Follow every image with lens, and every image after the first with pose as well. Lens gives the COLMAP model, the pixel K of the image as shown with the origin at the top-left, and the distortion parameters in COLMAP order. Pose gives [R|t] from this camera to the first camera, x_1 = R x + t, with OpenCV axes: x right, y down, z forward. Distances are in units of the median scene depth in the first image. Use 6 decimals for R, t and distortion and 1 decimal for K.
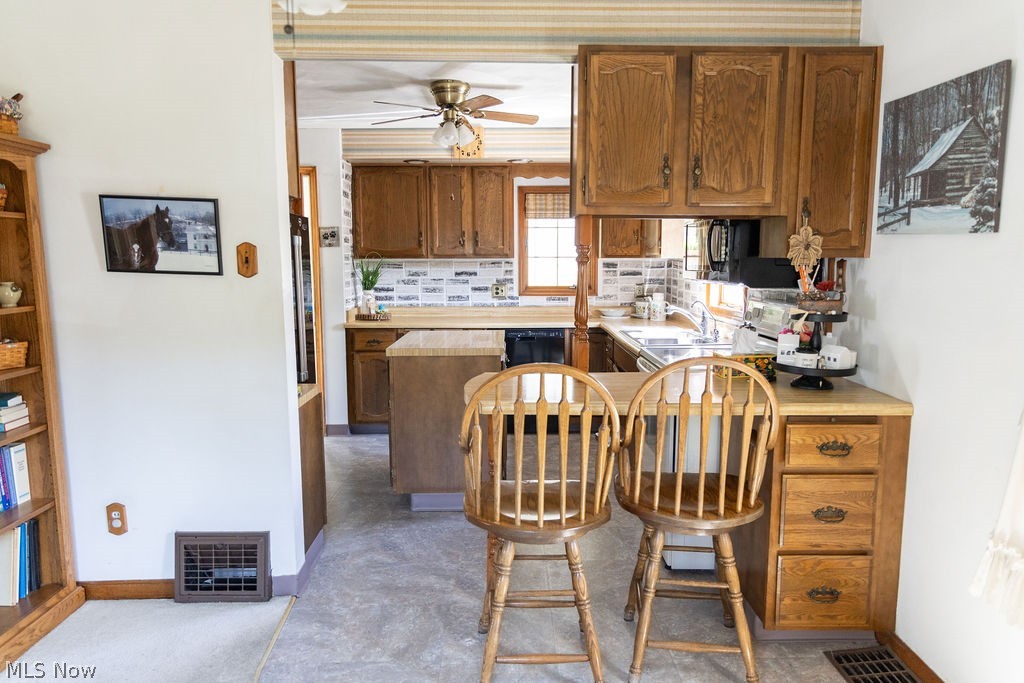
lens RADIAL K [[703.5, 0, 513.2], [0, 703.5, 340.6], [0, 0, 1]] dist [0.034854, 0.003179]
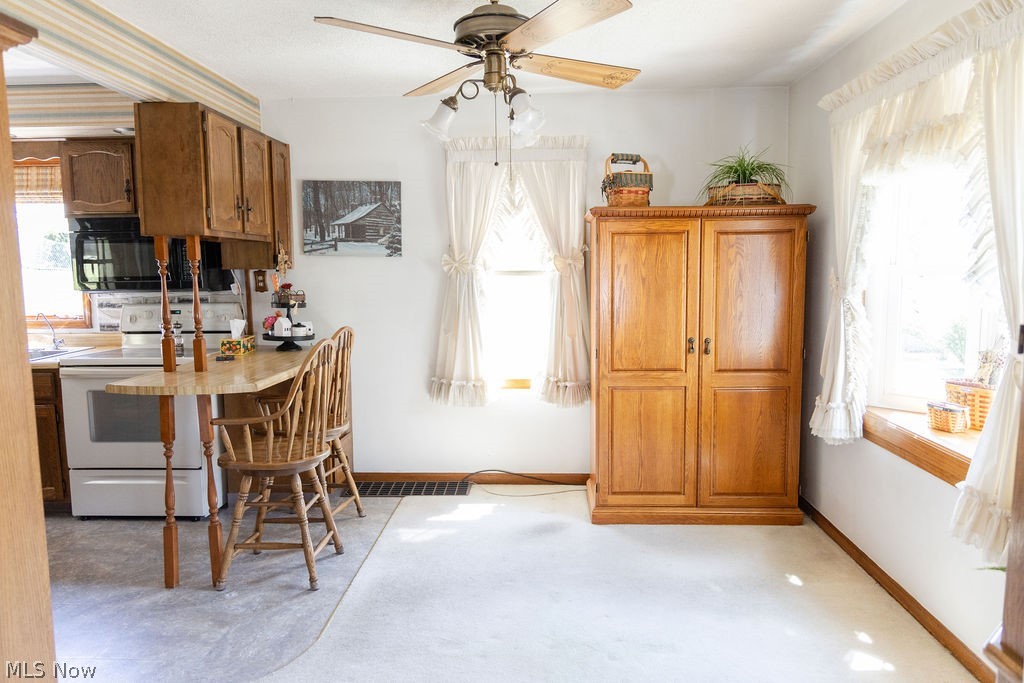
lens RADIAL K [[703.5, 0, 512.3], [0, 703.5, 337.4], [0, 0, 1]] dist [0.034854, 0.003179]
pose [[0.072871, -0.102060, 0.992106, -1.273408], [0.129957, 0.987241, 0.092014, -0.050344], [-0.988838, 0.122226, 0.085204, 0.423801]]
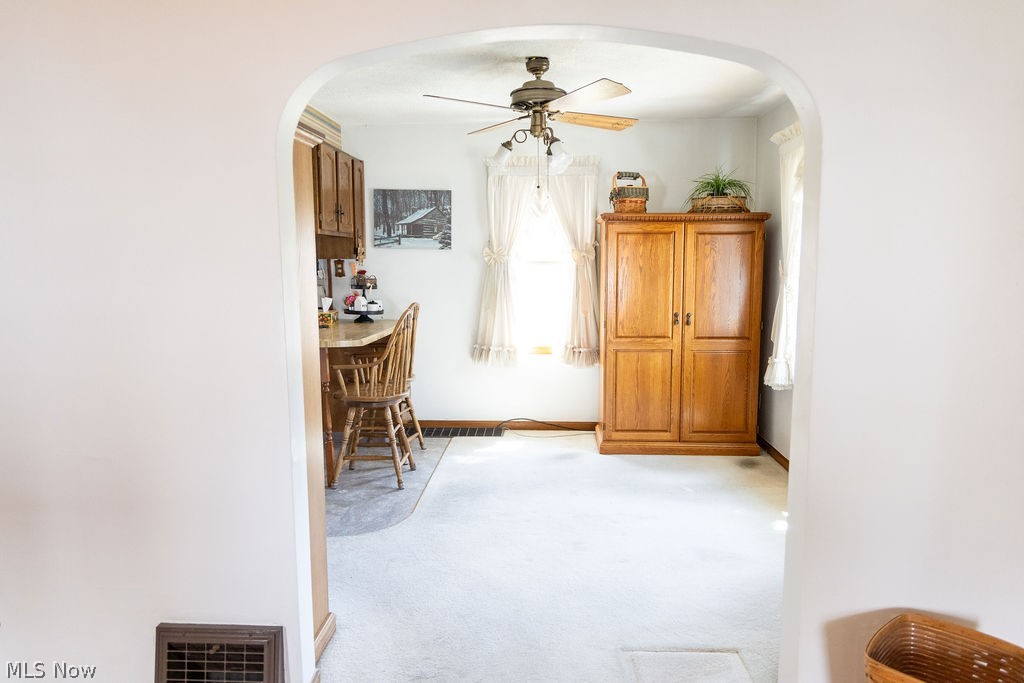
lens RADIAL K [[703.5, 0, 511.1], [0, 703.5, 339.7], [0, 0, 1]] dist [0.034854, 0.003179]
pose [[0.080949, -0.116695, 0.989863, -1.782813], [0.123487, 0.986645, 0.106217, -0.055490], [-0.989039, 0.113637, 0.094278, 0.458213]]
